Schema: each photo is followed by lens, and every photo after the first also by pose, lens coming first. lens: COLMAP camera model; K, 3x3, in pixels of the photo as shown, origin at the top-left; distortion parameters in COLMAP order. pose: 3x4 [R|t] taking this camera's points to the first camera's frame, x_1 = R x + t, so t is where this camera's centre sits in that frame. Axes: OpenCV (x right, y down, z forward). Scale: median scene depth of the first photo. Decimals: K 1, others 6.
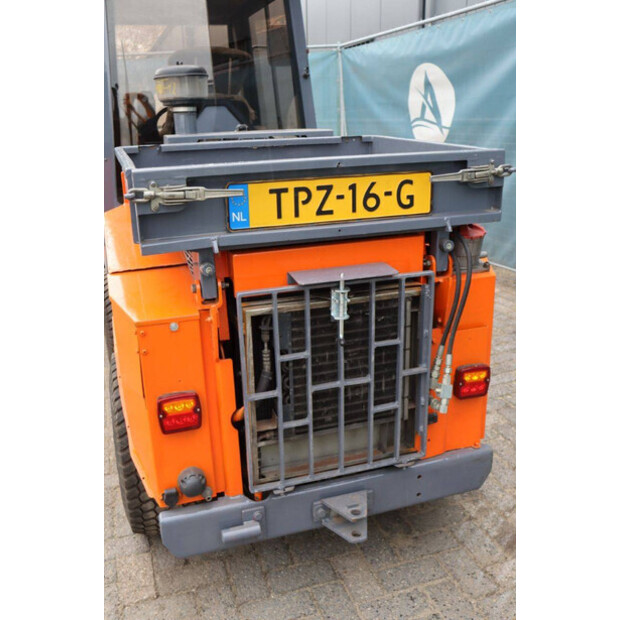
lens RADIAL K [[619.6, 0, 308.1], [0, 619.6, 316.7], [0, 0, 1]] dist [-0.092694, 0.000000]
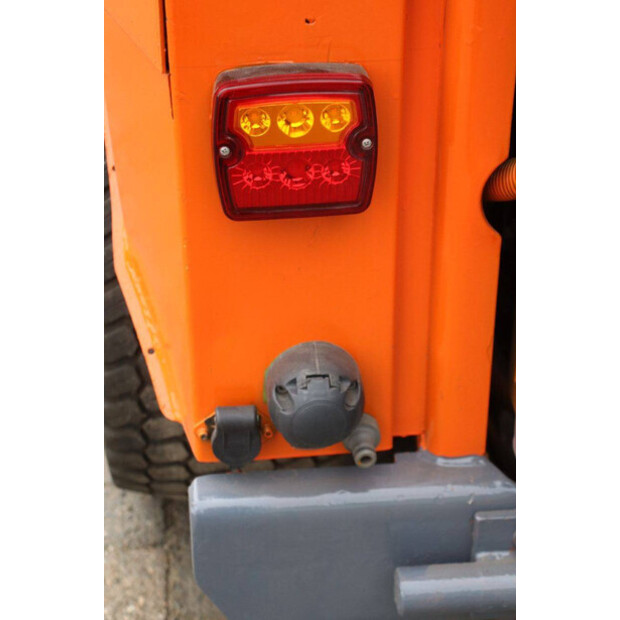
lens RADIAL K [[1432.1, 0, 307.3], [0, 1432.1, 310.4], [0, 0, 1]] dist [0.225564, 0.000000]
pose [[0.974199, 0.143394, -0.174285, -0.083117], [-0.092972, 0.958632, 0.269037, 0.055494], [0.205653, -0.245892, 0.947229, 0.386462]]
